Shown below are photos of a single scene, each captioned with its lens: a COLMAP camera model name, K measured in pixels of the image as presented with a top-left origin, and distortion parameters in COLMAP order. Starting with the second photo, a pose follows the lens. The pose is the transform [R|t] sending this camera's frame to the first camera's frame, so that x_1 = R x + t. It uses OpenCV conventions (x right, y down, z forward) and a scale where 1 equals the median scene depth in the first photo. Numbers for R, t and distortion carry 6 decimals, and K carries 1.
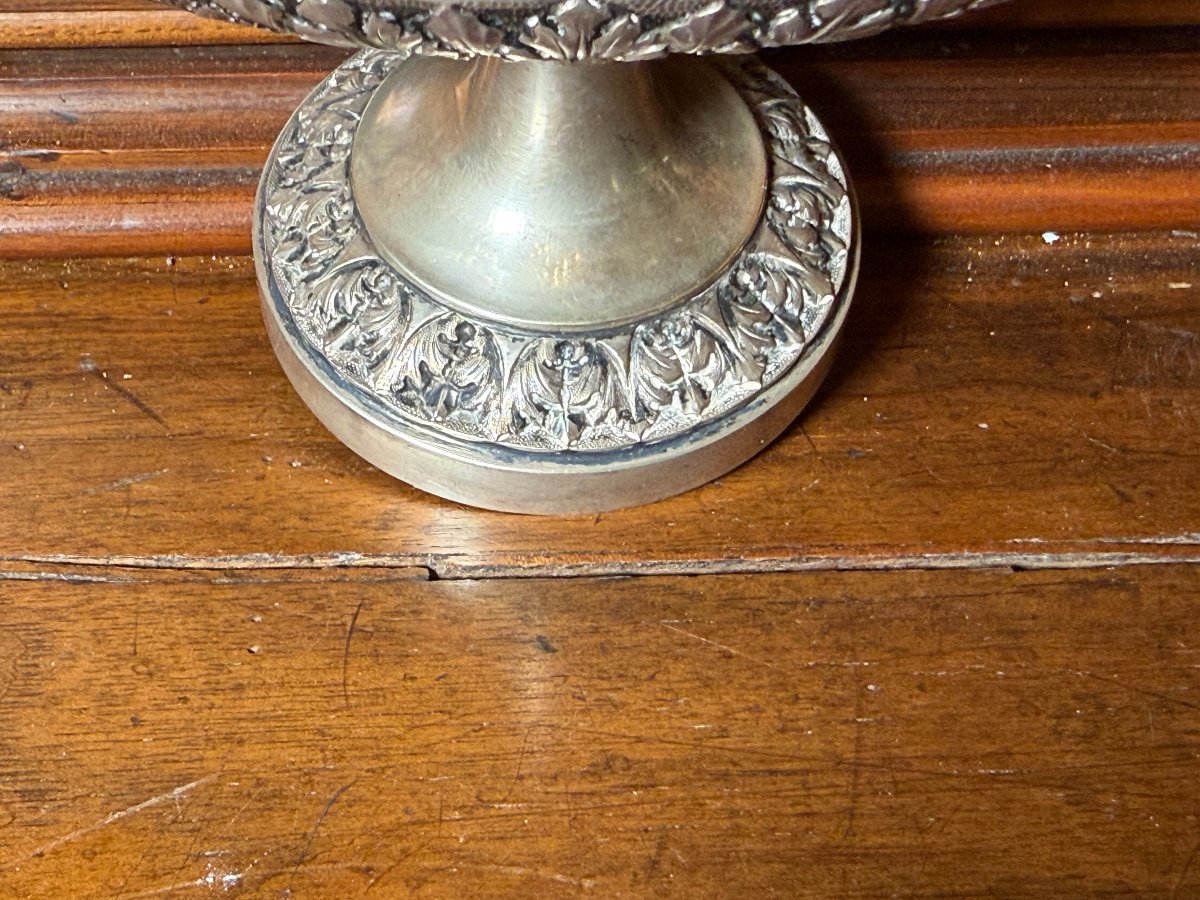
lens RADIAL K [[1724.4, 0, 501.2], [0, 1724.4, 447.3], [0, 0, 1]] dist [0.005090, 0.043730]
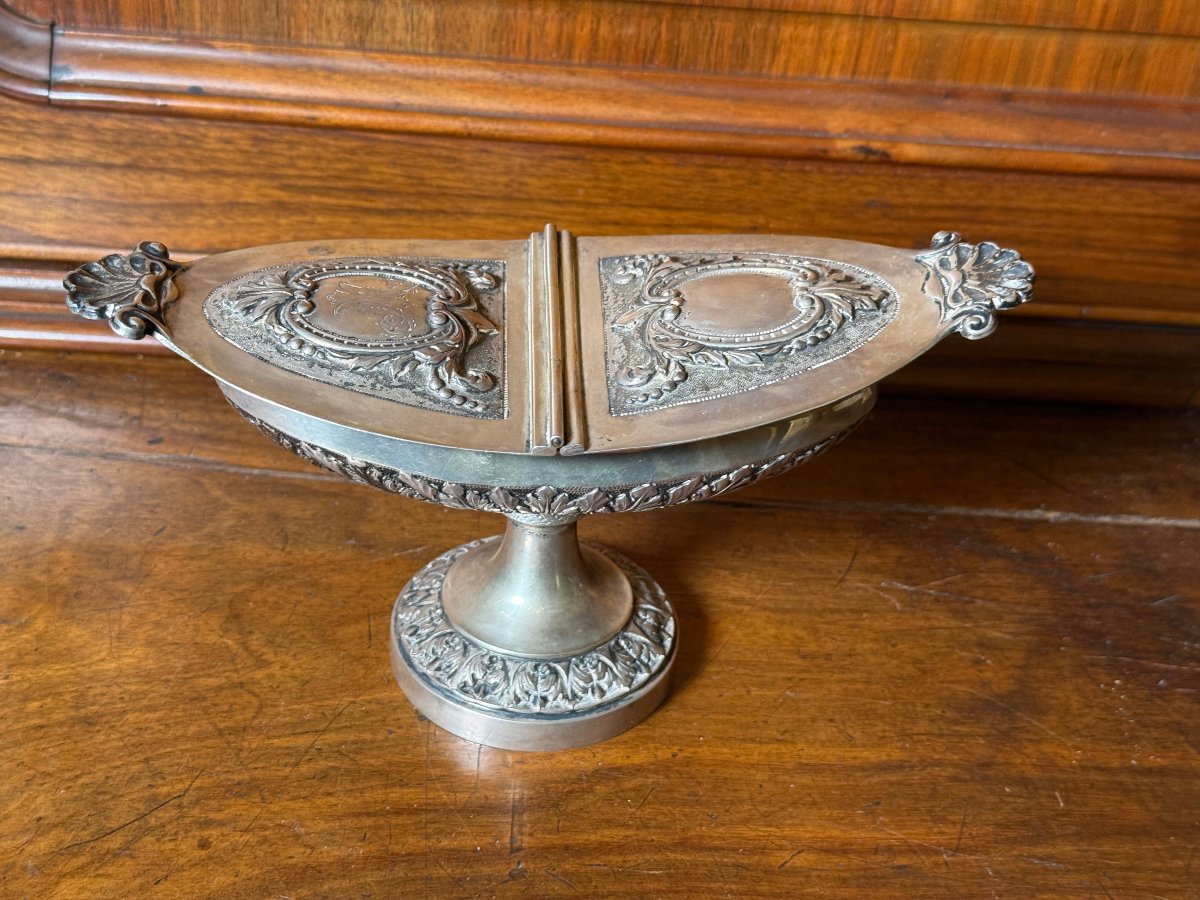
lens RADIAL K [[1692.6, 0, 600.0], [0, 1692.6, 450.0], [0, 0, 1]] dist [0.148079, -0.032349]
pose [[0.997538, 0.029649, 0.063547, -0.030197], [-0.001270, 0.913707, -0.406372, 0.554366], [-0.070112, 0.405291, 0.911495, -1.057997]]
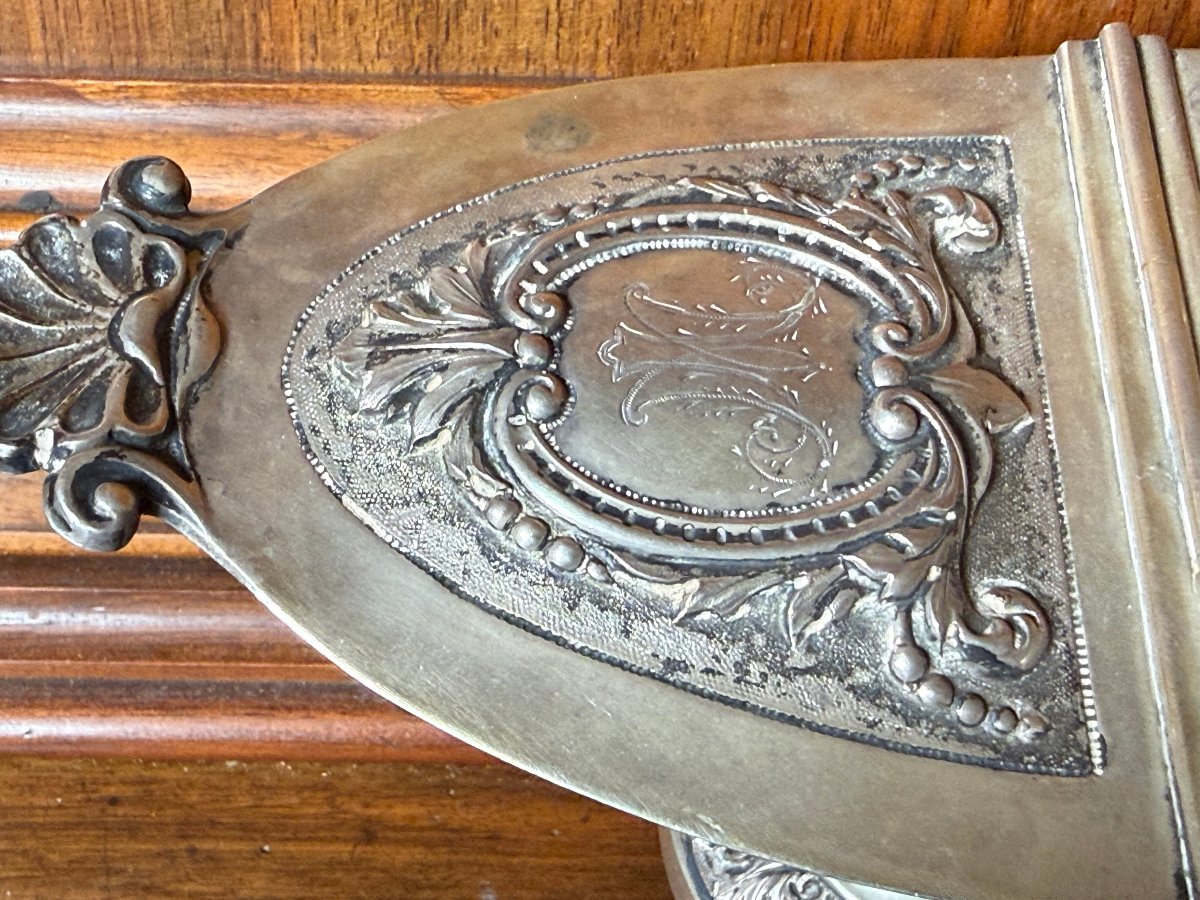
lens RADIAL K [[1724.4, 0, 501.2], [0, 1724.4, 447.3], [0, 0, 1]] dist [0.005090, 0.043730]
pose [[0.998916, 0.039711, -0.024302, -0.245353], [-0.040439, 0.998724, -0.030265, -0.329382], [0.023069, 0.031215, 0.999246, -0.078945]]
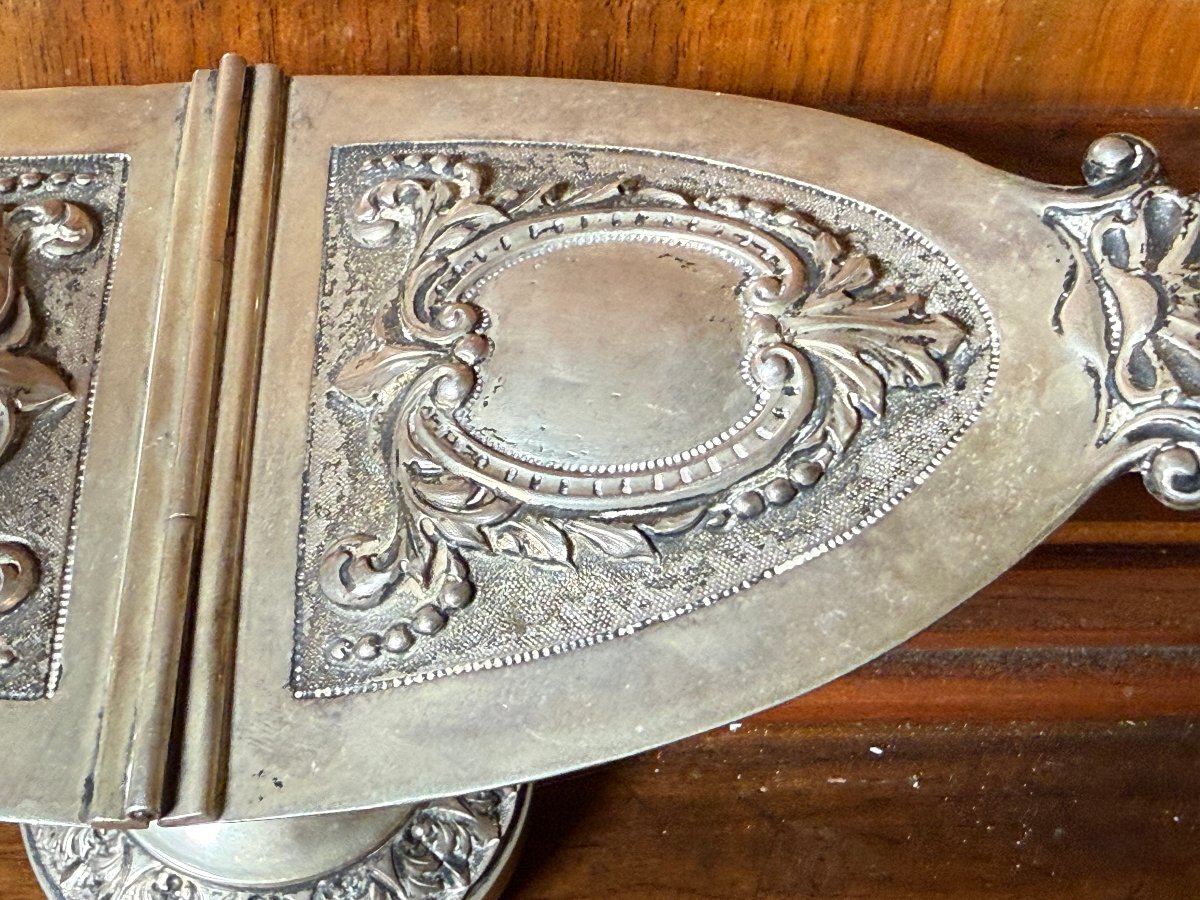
lens RADIAL K [[1724.4, 0, 501.2], [0, 1724.4, 447.3], [0, 0, 1]] dist [0.005090, 0.043730]
pose [[0.999822, 0.018606, 0.003052, 0.191434], [-0.018471, 0.999057, -0.039289, -0.318727], [-0.003781, 0.039226, 0.999223, -0.194768]]
